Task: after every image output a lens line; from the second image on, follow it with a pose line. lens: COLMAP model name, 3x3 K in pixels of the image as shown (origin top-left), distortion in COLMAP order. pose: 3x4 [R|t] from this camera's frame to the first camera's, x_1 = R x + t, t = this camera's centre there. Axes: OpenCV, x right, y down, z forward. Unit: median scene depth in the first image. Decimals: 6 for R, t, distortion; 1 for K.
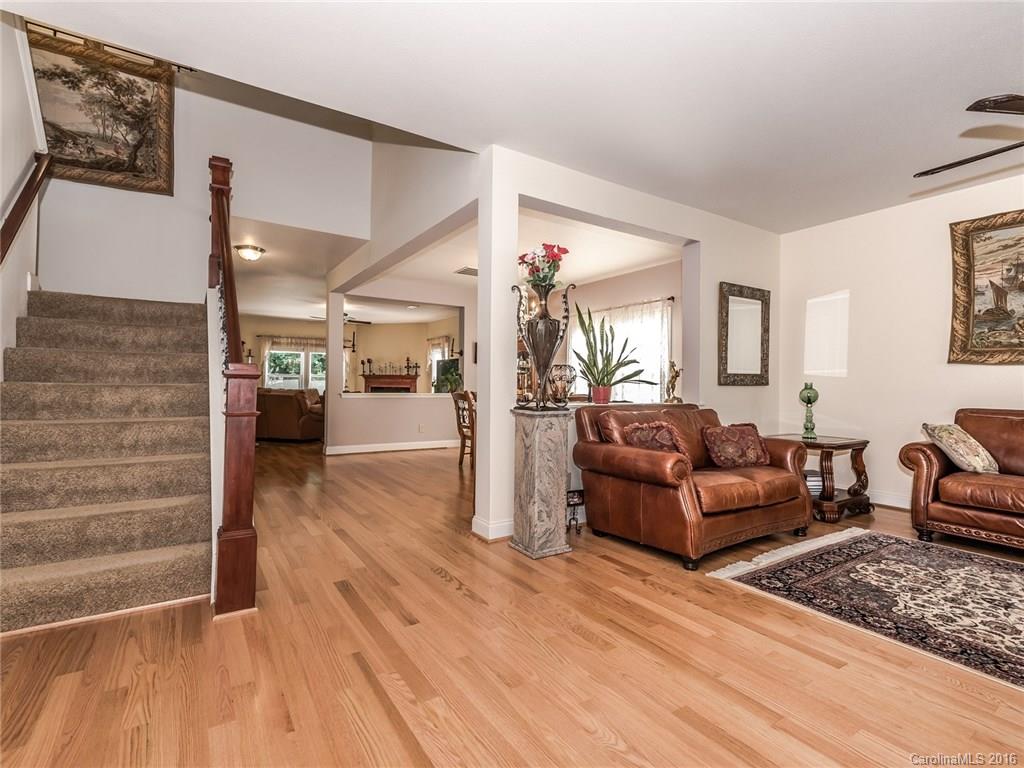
lens RADIAL K [[498.1, 0, 512.0], [0, 498.1, 384.0], [0, 0, 1]] dist [0.000359, -0.000071]
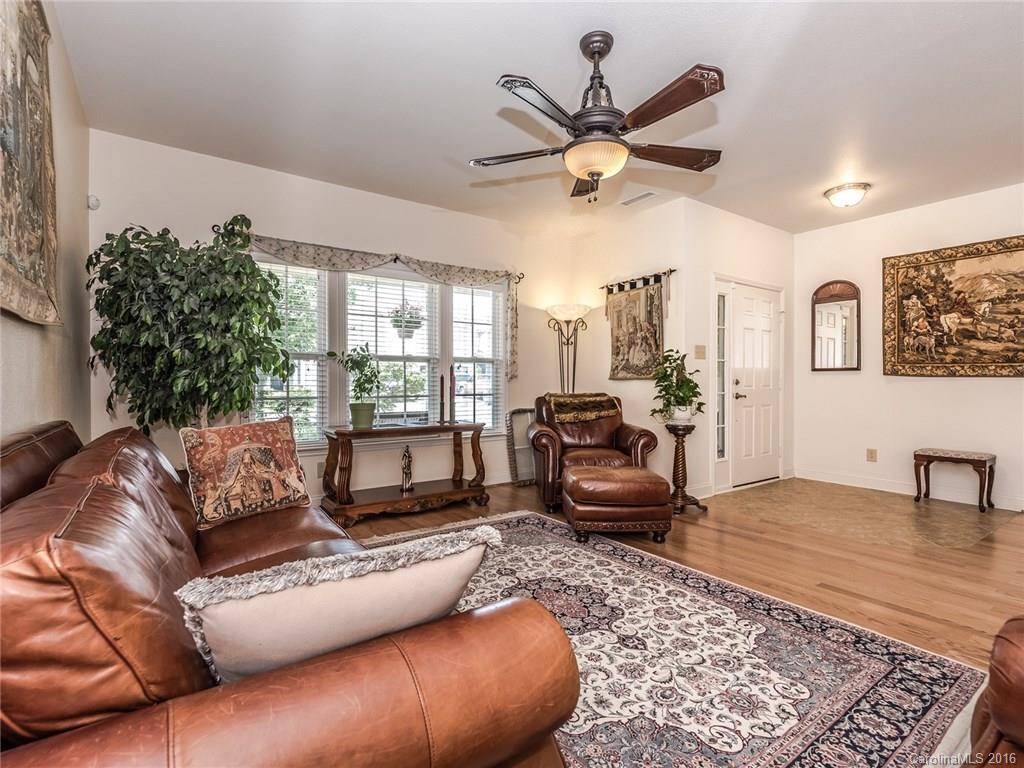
lens RADIAL K [[498.1, 0, 512.0], [0, 498.1, 384.0], [0, 0, 1]] dist [0.000359, -0.000071]
pose [[-0.999223, -0.010553, -0.037966, 1.242622], [-0.010893, 0.999902, 0.008756, 0.011310], [0.037870, 0.009162, -0.999241, 1.850811]]
